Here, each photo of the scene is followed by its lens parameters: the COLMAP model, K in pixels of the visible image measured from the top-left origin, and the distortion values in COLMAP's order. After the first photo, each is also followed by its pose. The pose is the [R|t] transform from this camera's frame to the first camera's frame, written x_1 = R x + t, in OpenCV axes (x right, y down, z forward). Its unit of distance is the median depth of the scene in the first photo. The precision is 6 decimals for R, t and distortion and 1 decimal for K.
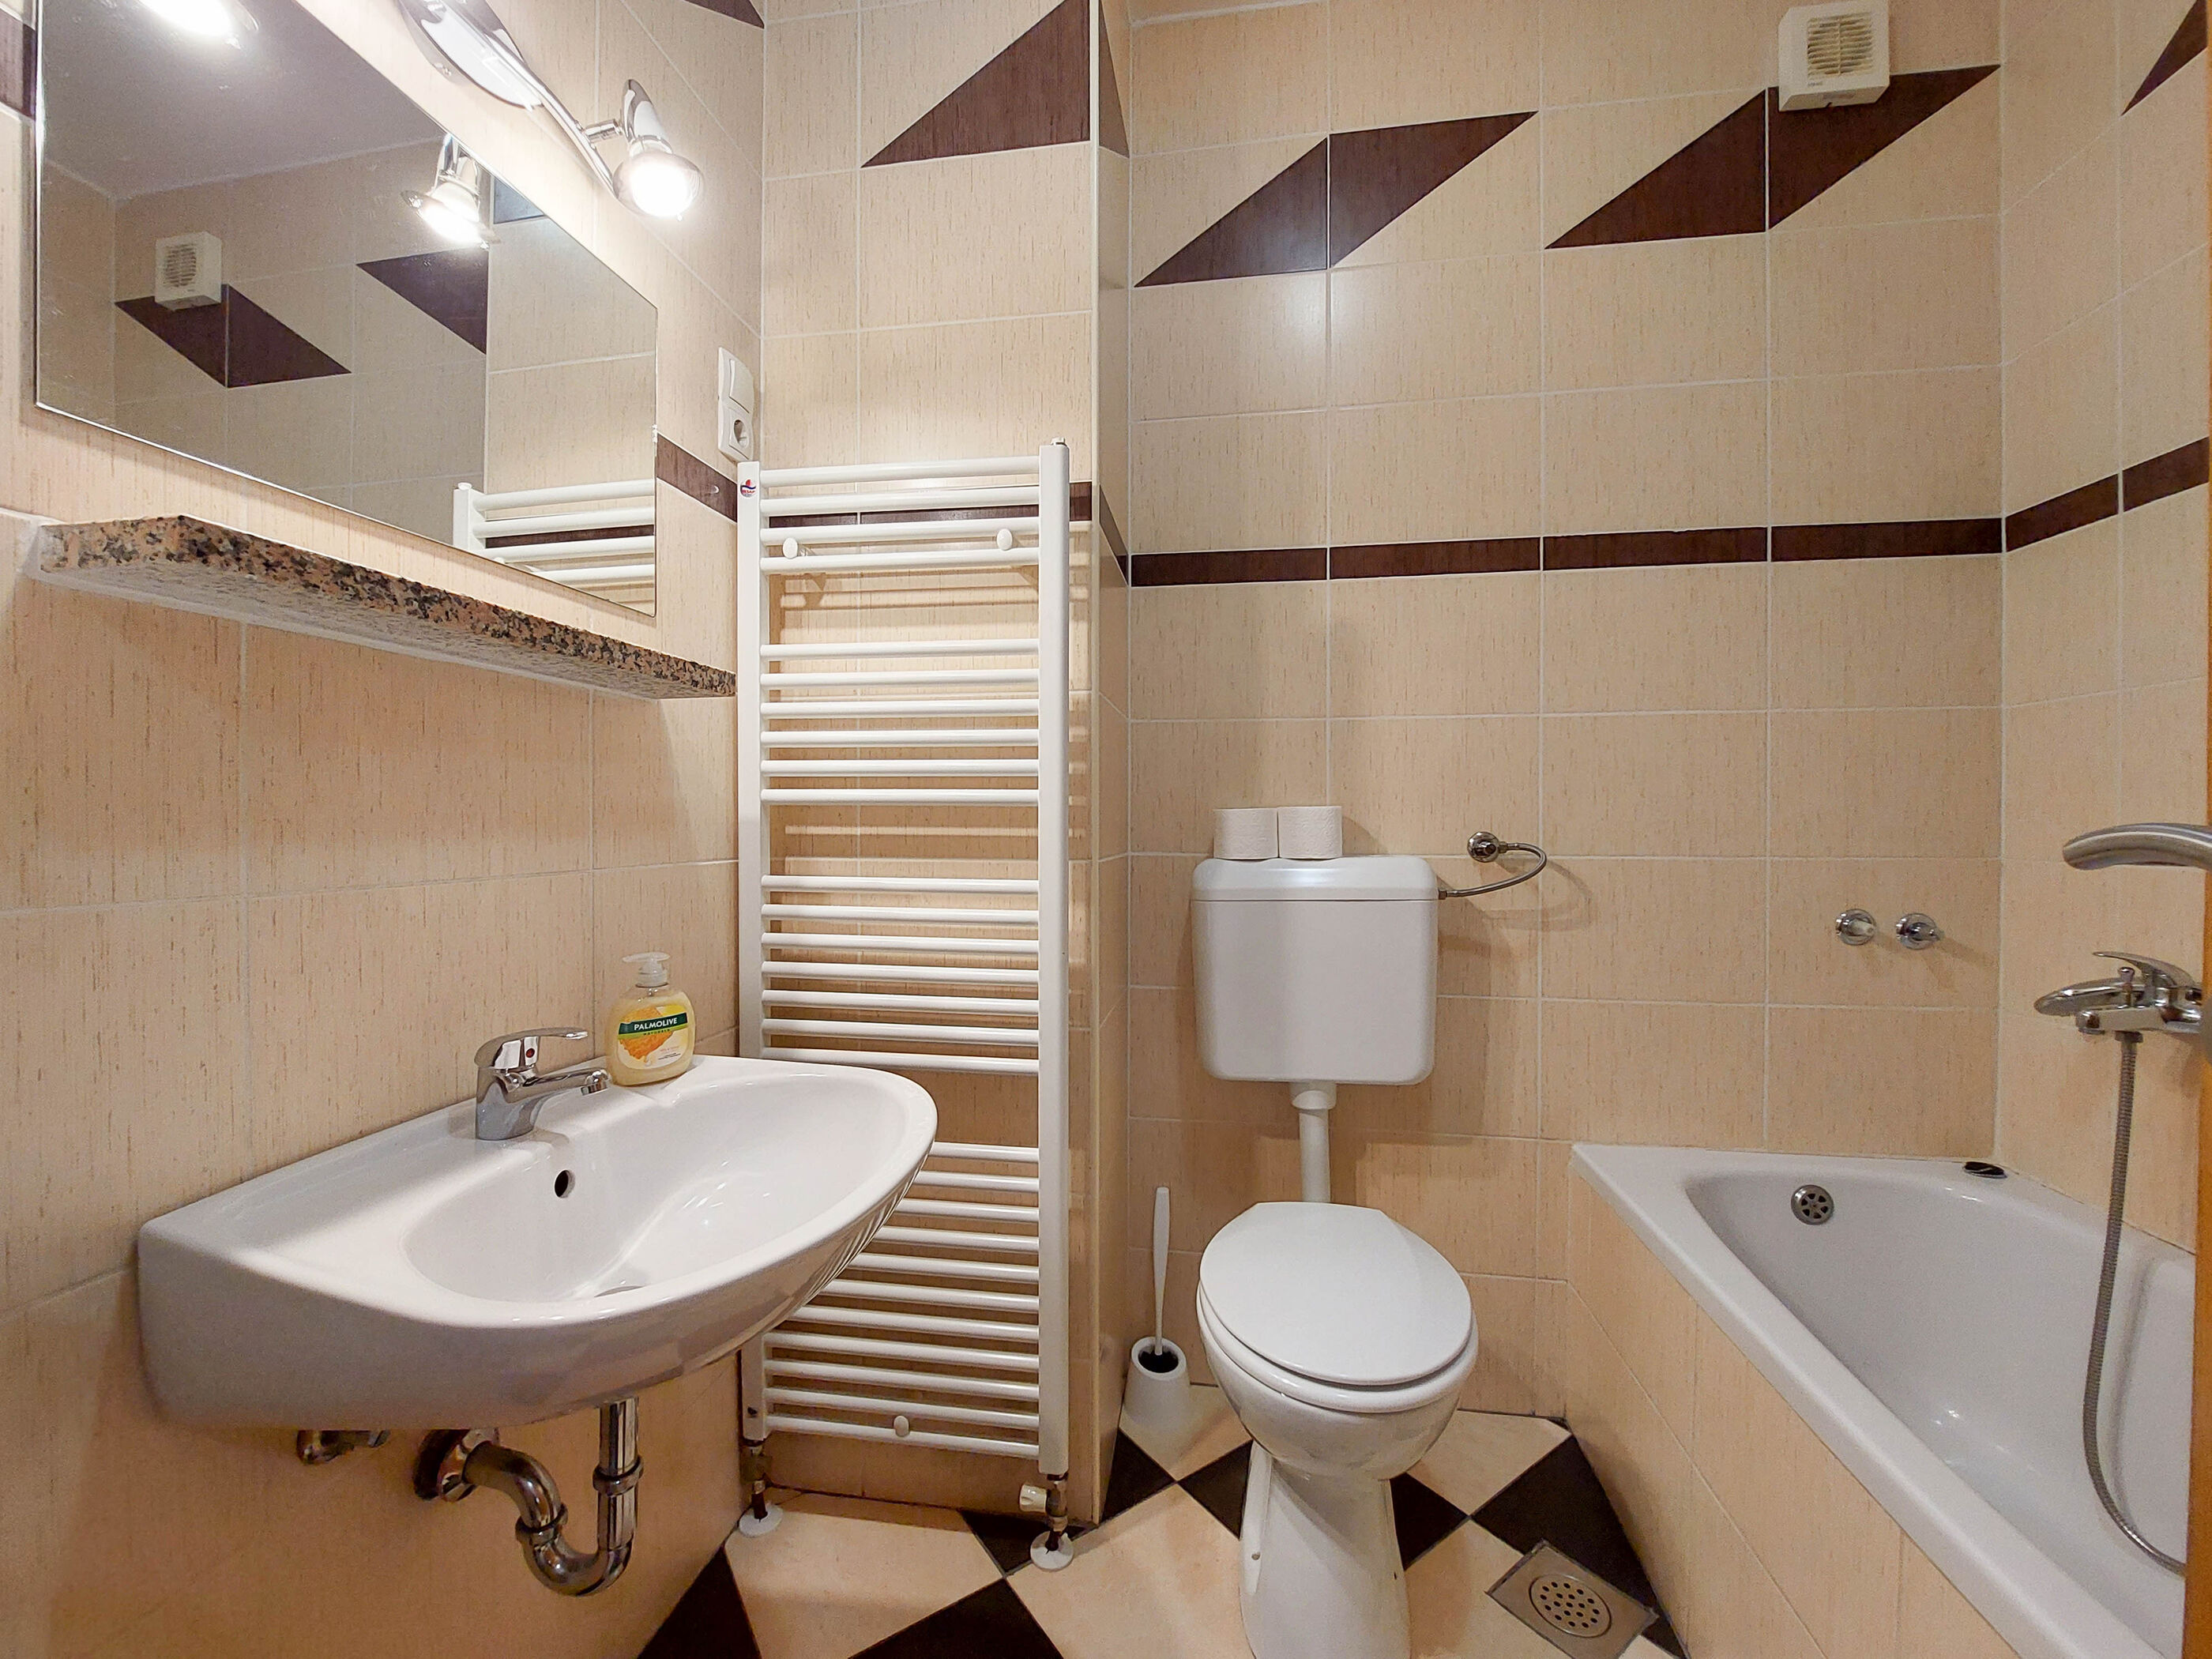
lens RADIAL K [[885.7, 0, 1113.8], [0, 885.7, 837.0], [0, 0, 1]] dist [-0.015512, -0.001596]
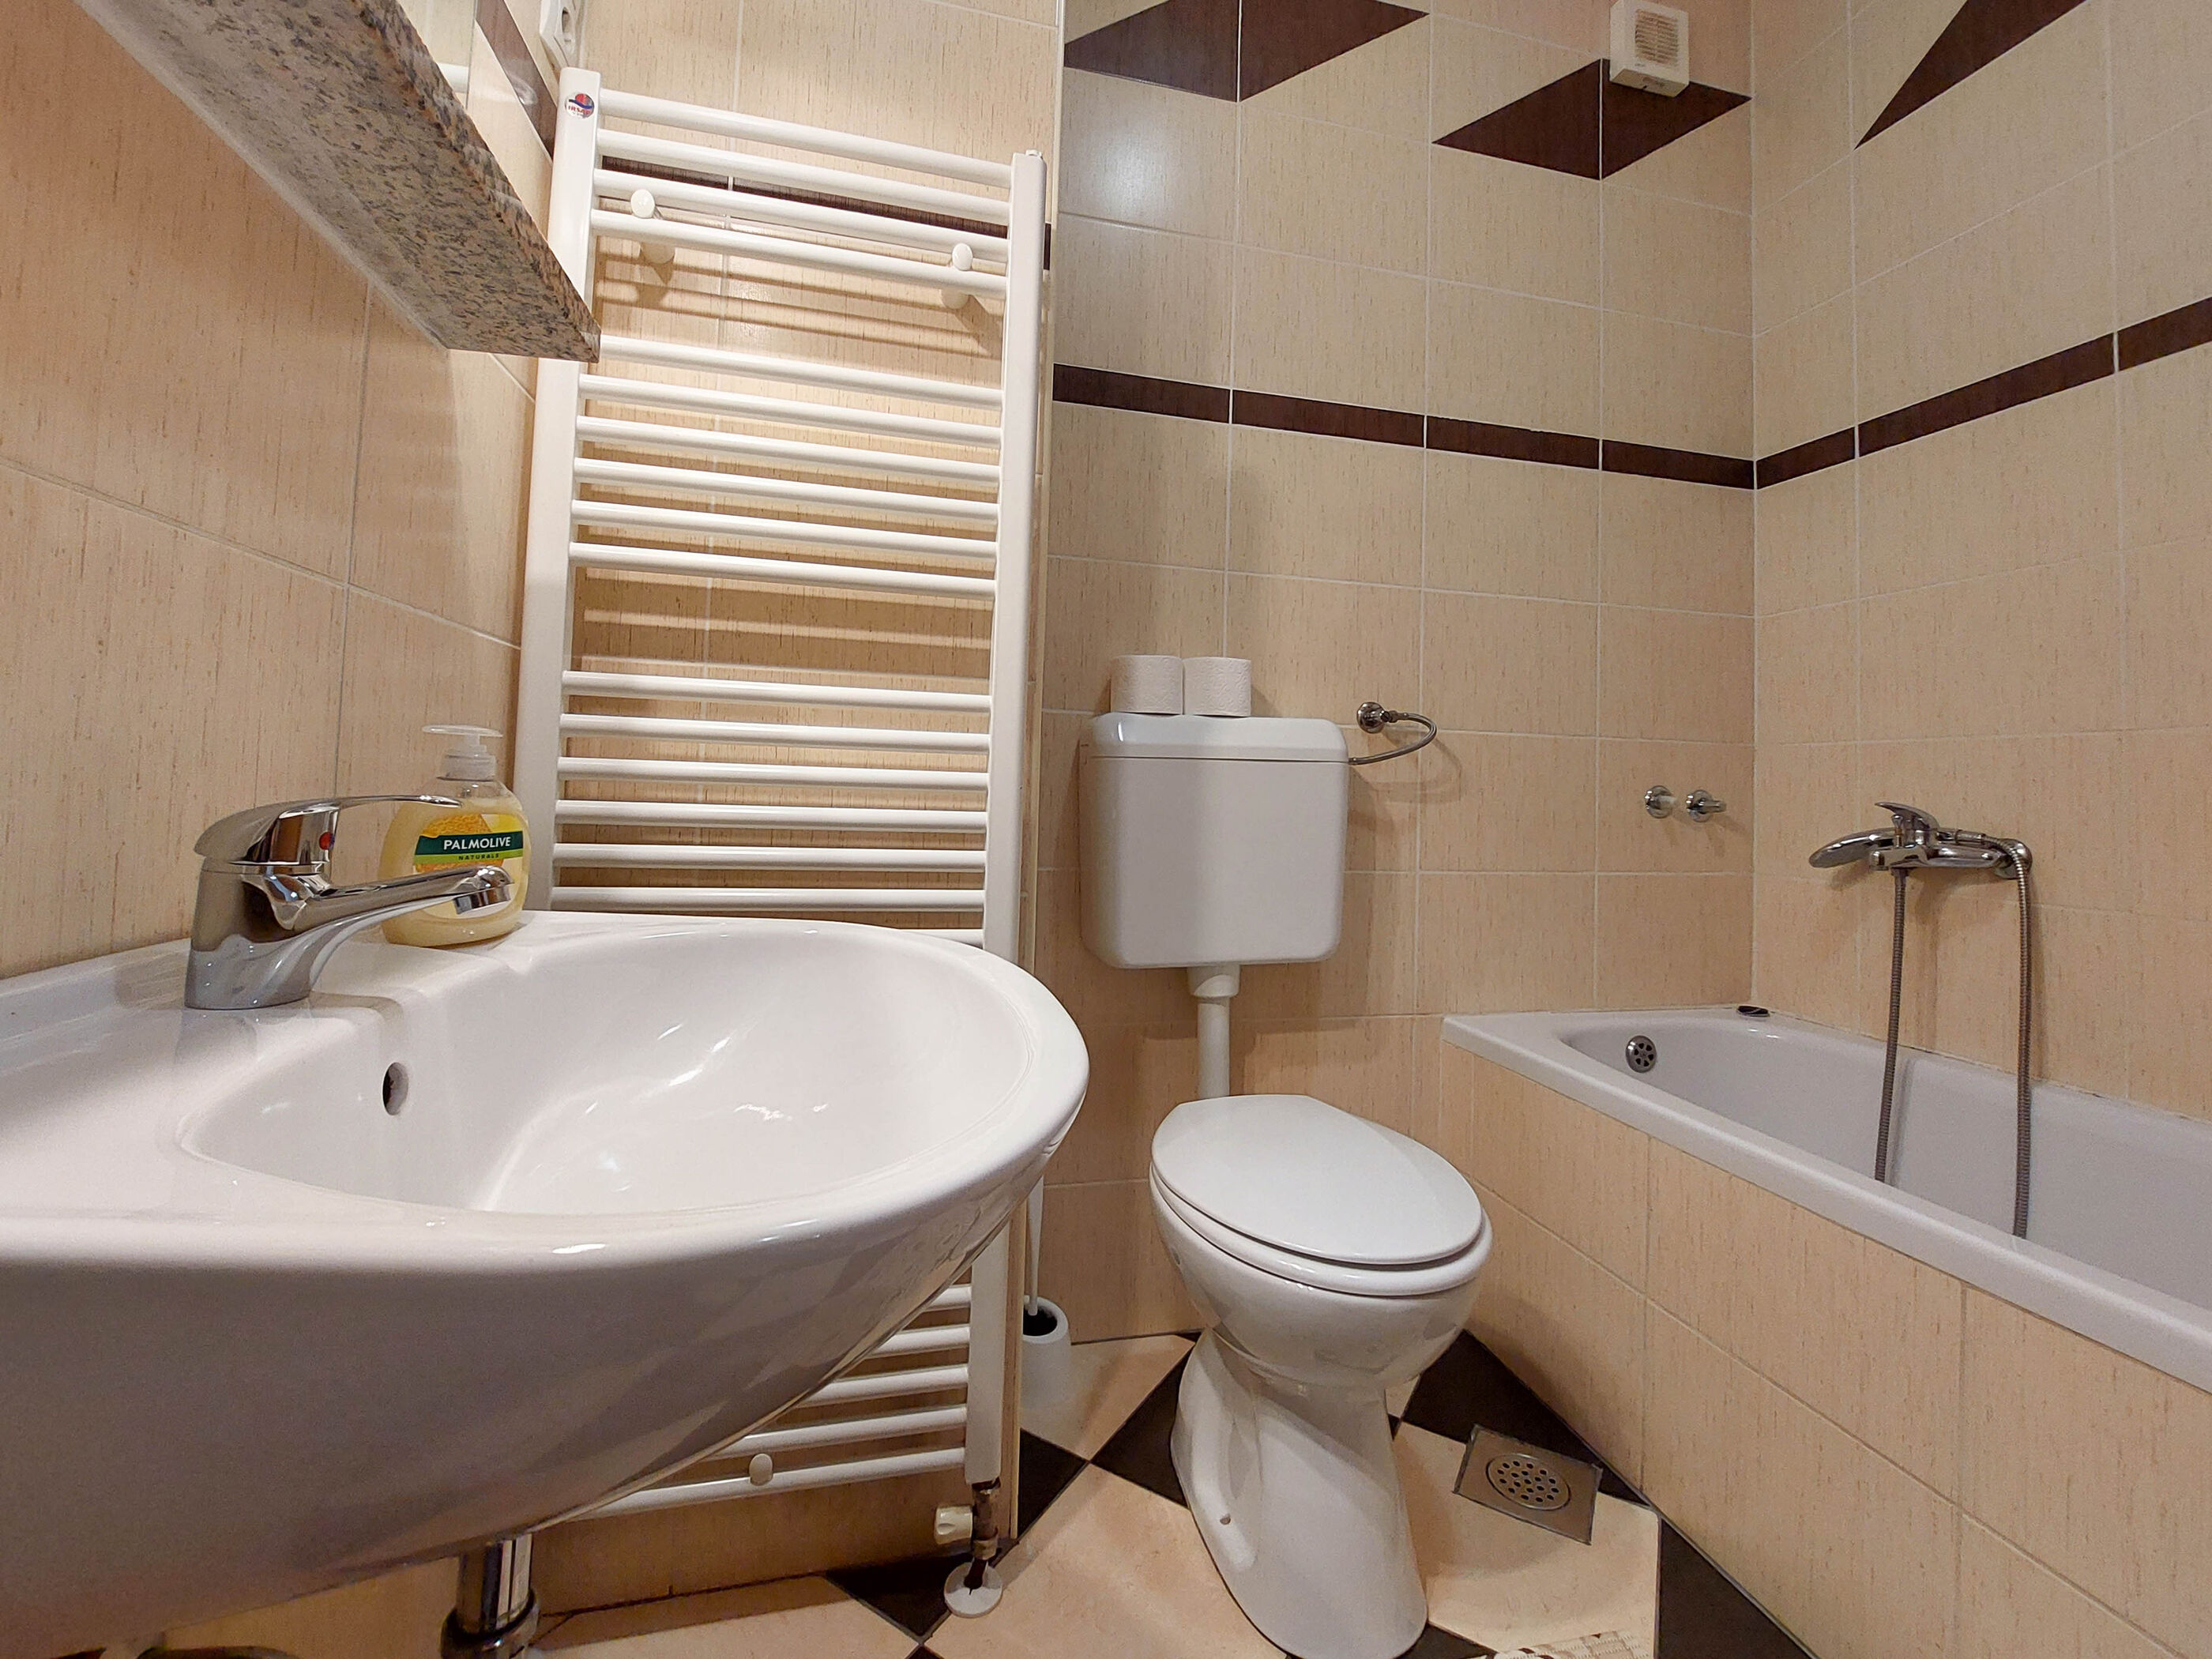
lens RADIAL K [[925.5, 0, 1107.9], [0, 925.5, 757.3], [0, 0, 1]] dist [-0.015557, -0.000727]
pose [[0.921203, 0.043887, 0.386598, -0.264965], [-0.027395, 0.998468, -0.048070, 0.123145], [-0.388116, 0.033692, 0.920995, 0.188409]]
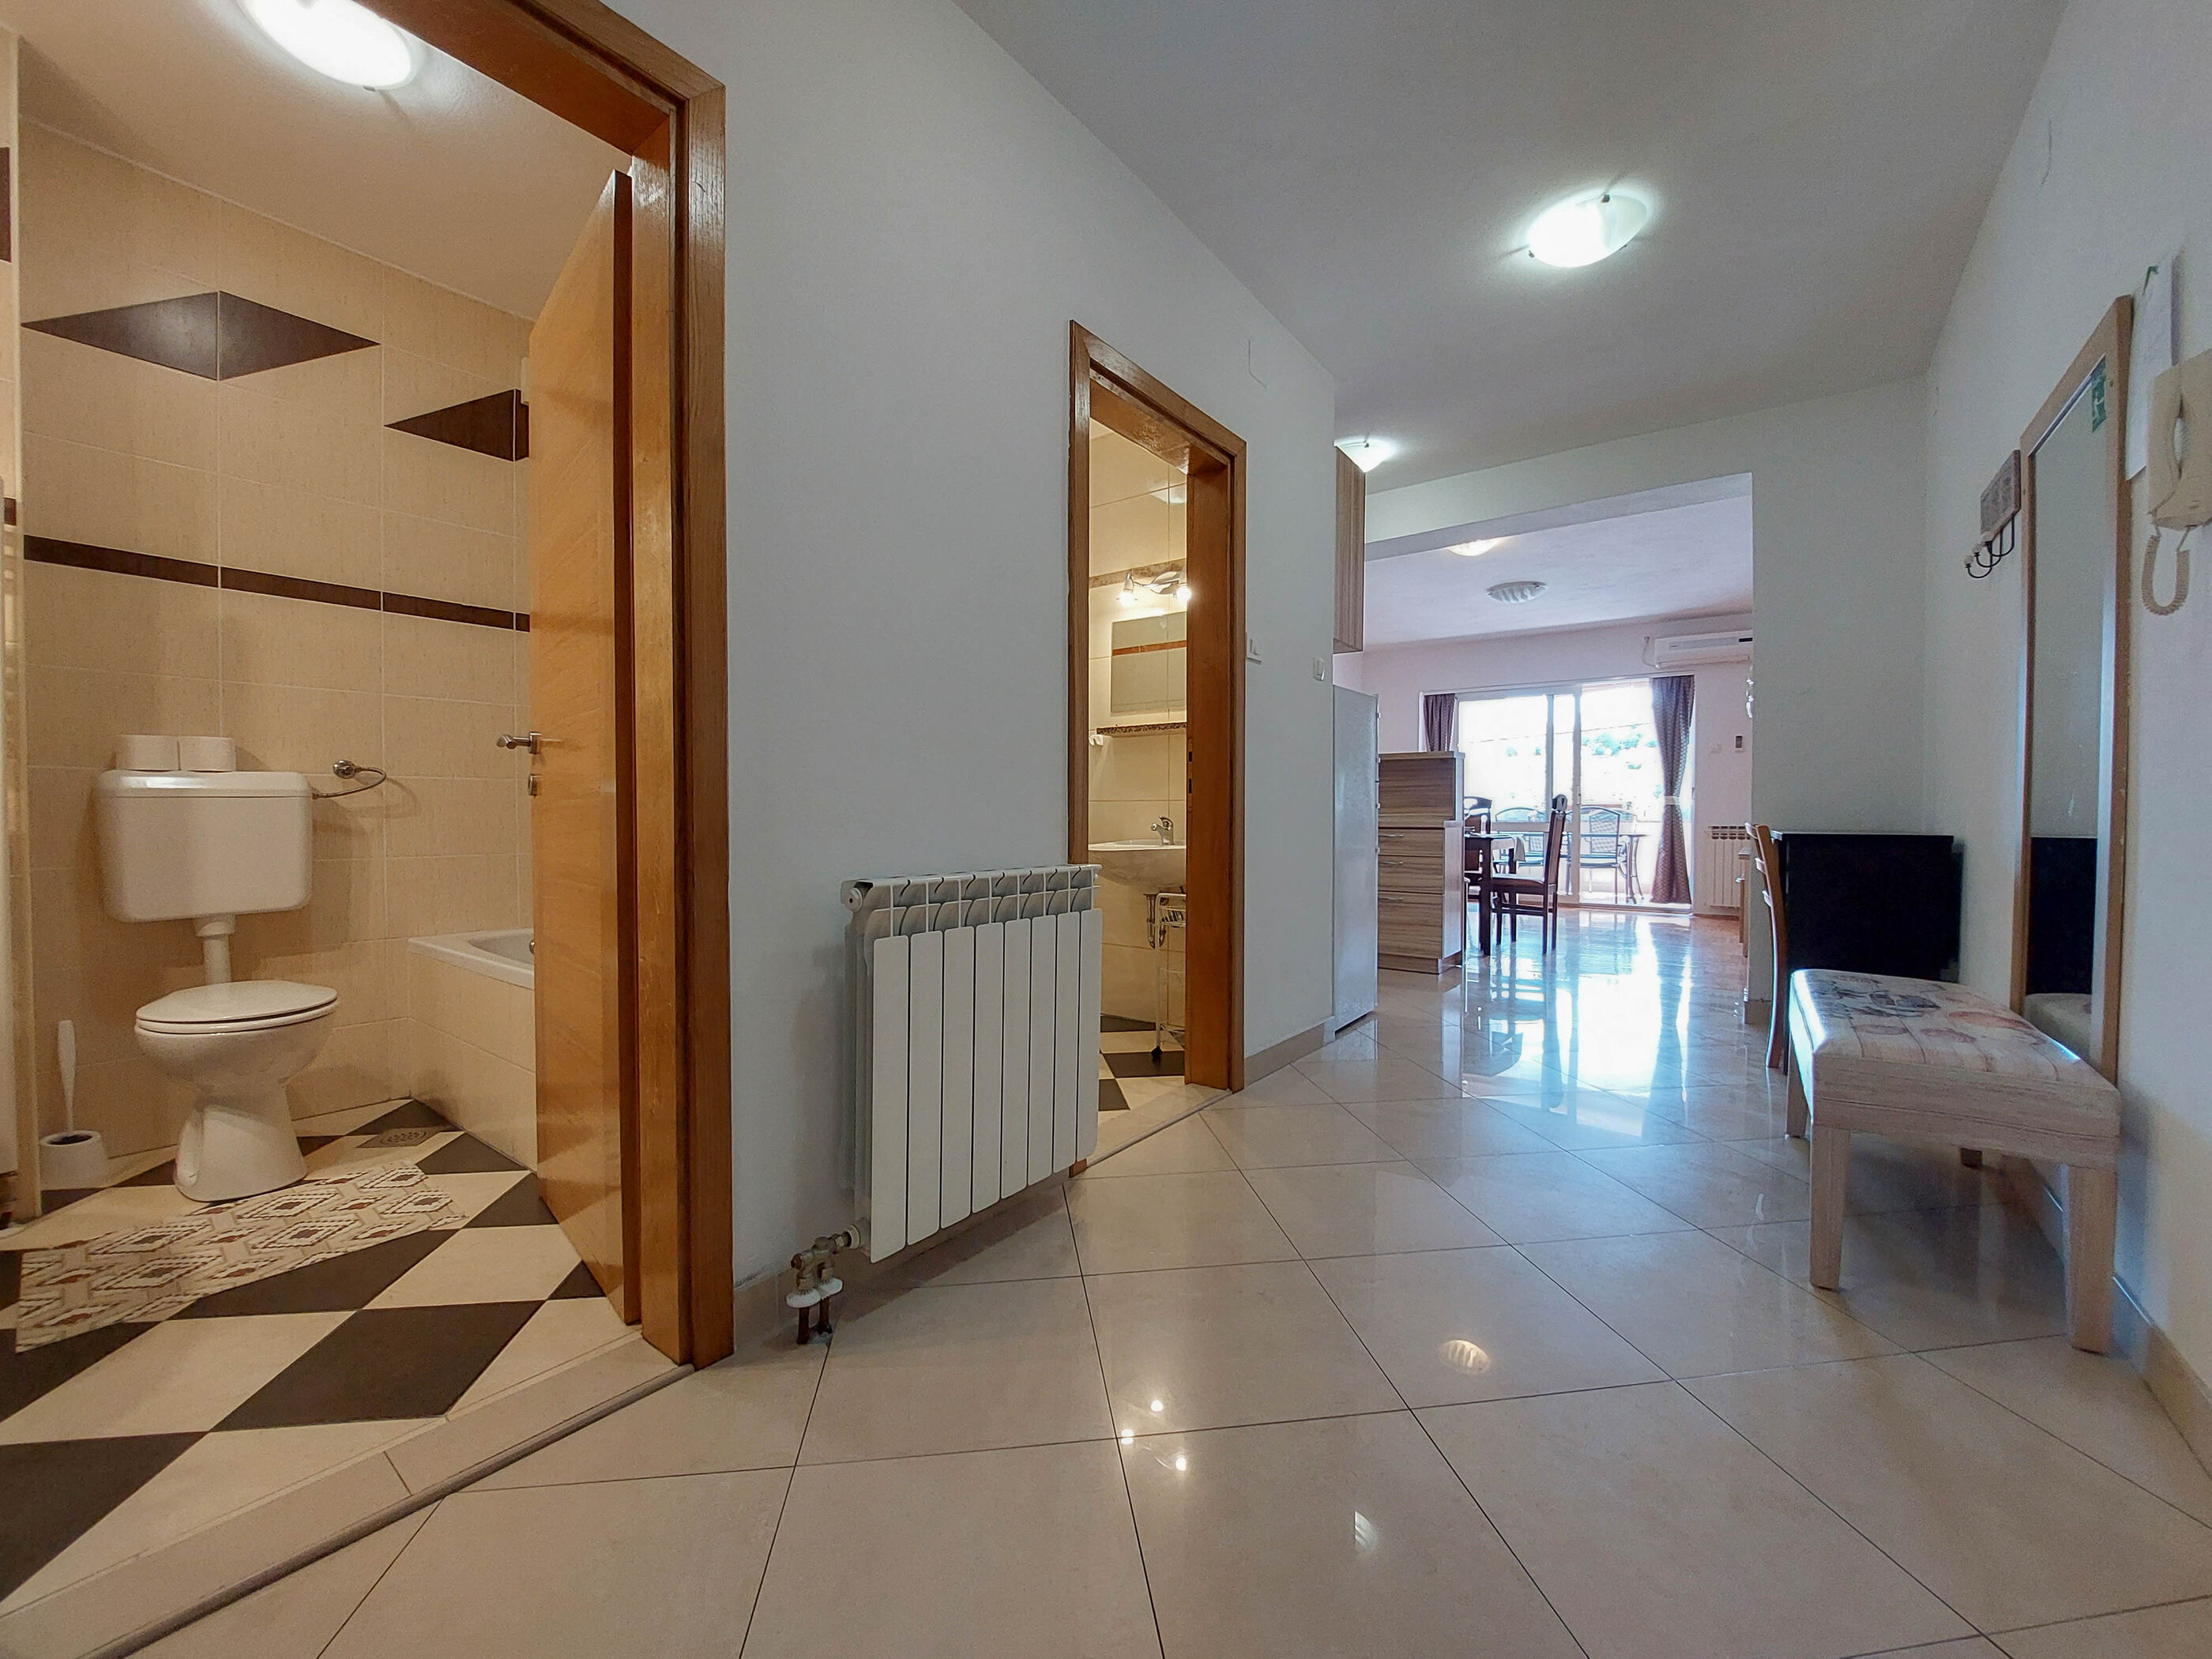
lens RADIAL K [[885.7, 0, 1091.8], [0, 885.7, 829.4], [0, 0, 1]] dist [-0.015512, -0.001596]
pose [[0.475966, -0.015777, 0.879322, -0.401569], [0.012191, 0.999861, 0.011341, 0.135482], [-0.879379, 0.005322, 0.476093, -1.131163]]
